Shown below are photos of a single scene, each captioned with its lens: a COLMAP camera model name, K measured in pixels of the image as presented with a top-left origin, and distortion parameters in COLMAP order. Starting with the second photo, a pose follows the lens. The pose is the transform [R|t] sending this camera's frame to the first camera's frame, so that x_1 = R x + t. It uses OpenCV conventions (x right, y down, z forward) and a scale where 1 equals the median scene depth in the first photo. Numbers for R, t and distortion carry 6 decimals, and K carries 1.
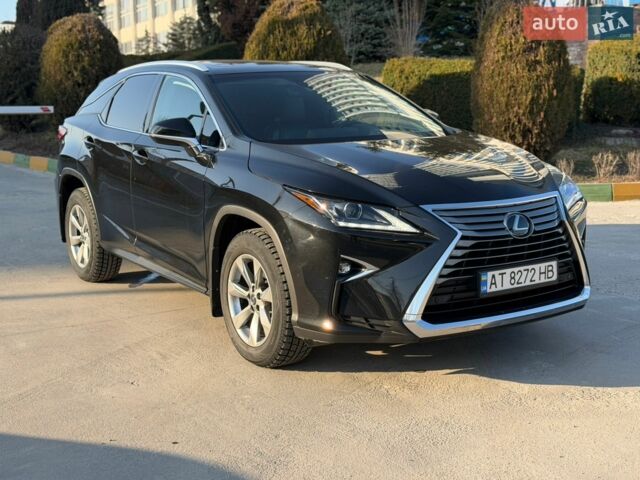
lens RADIAL K [[891.9, 0, 320.0], [0, 891.9, 240.0], [0, 0, 1]] dist [-0.042440, 0.788537]
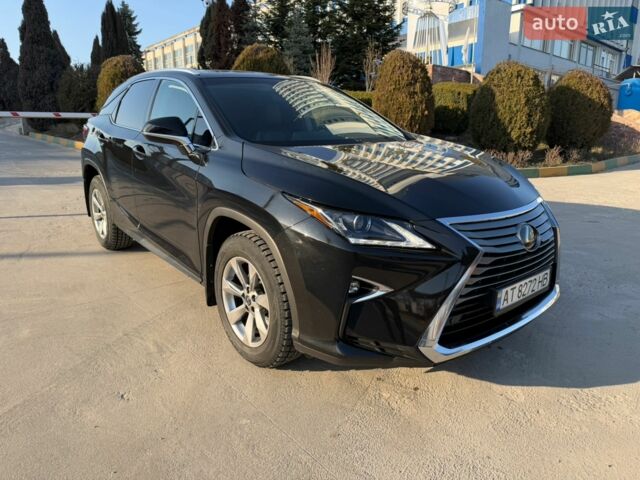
lens RADIAL K [[451.0, 0, 320.0], [0, 451.0, 240.0], [0, 0, 1]] dist [0.030925, -0.036495]
pose [[0.993025, -0.004196, 0.117827, -0.056660], [-0.008597, 0.994130, 0.107853, -0.061438], [-0.117588, -0.108114, 0.987160, 0.517278]]
